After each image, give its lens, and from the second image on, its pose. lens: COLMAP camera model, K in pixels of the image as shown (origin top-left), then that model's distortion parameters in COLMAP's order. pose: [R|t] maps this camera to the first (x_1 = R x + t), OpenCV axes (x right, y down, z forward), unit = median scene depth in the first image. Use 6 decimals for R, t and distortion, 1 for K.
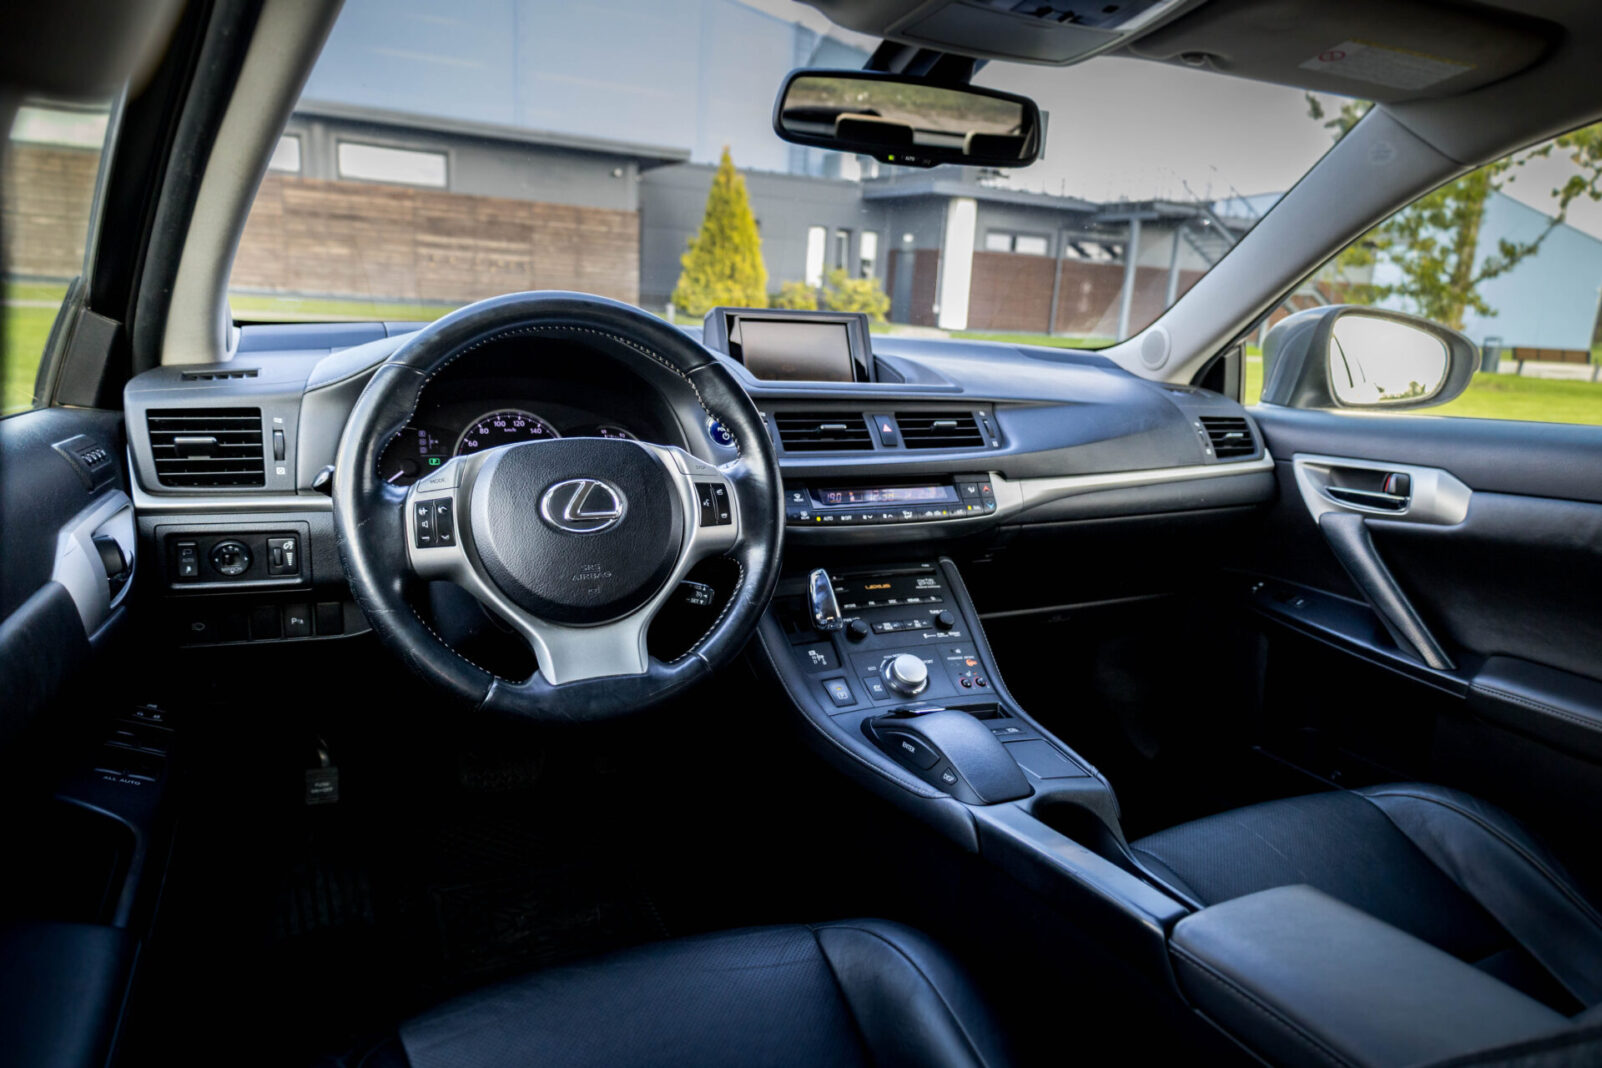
lens RADIAL K [[1029.2, 0, 804.3], [0, 1029.2, 601.1], [0, 0, 1]] dist [0.029851, 0.001236]
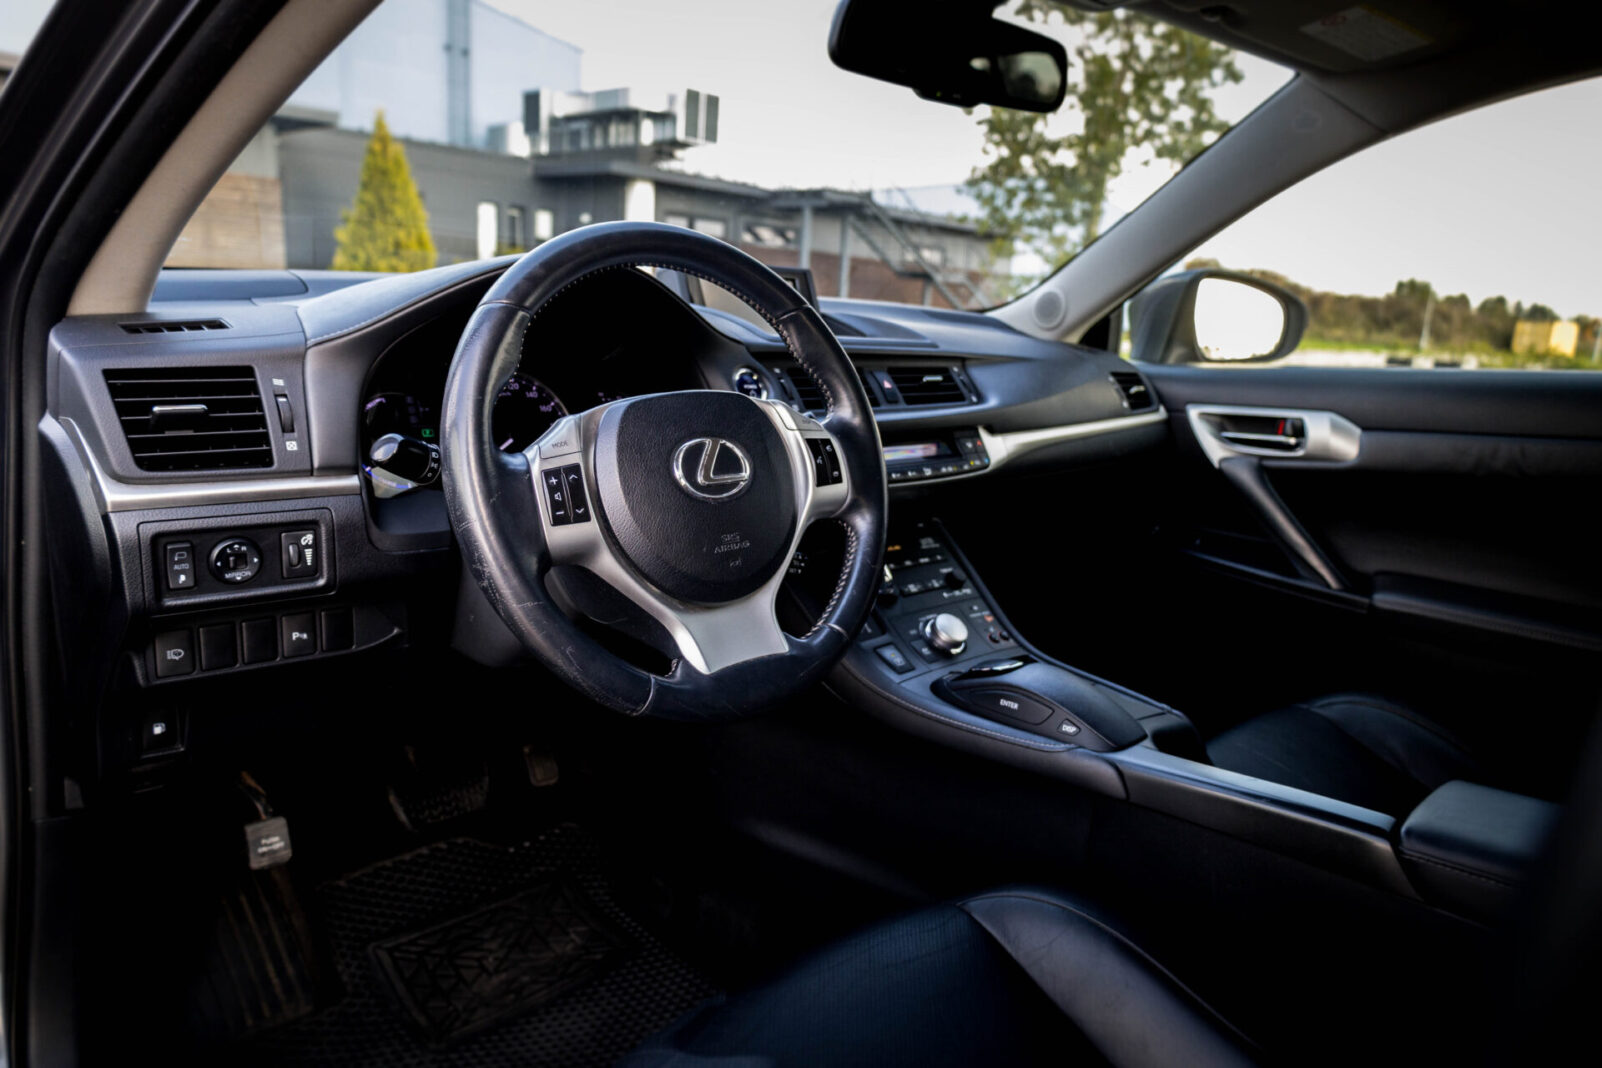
lens RADIAL K [[1027.4, 0, 829.1], [0, 1027.4, 595.0], [0, 0, 1]] dist [0.002511, 0.004003]
pose [[0.948863, -0.083949, 0.304320, -0.274326], [0.080389, 0.996469, 0.024235, 0.001060], [-0.305280, 0.001468, 0.952261, 0.098638]]
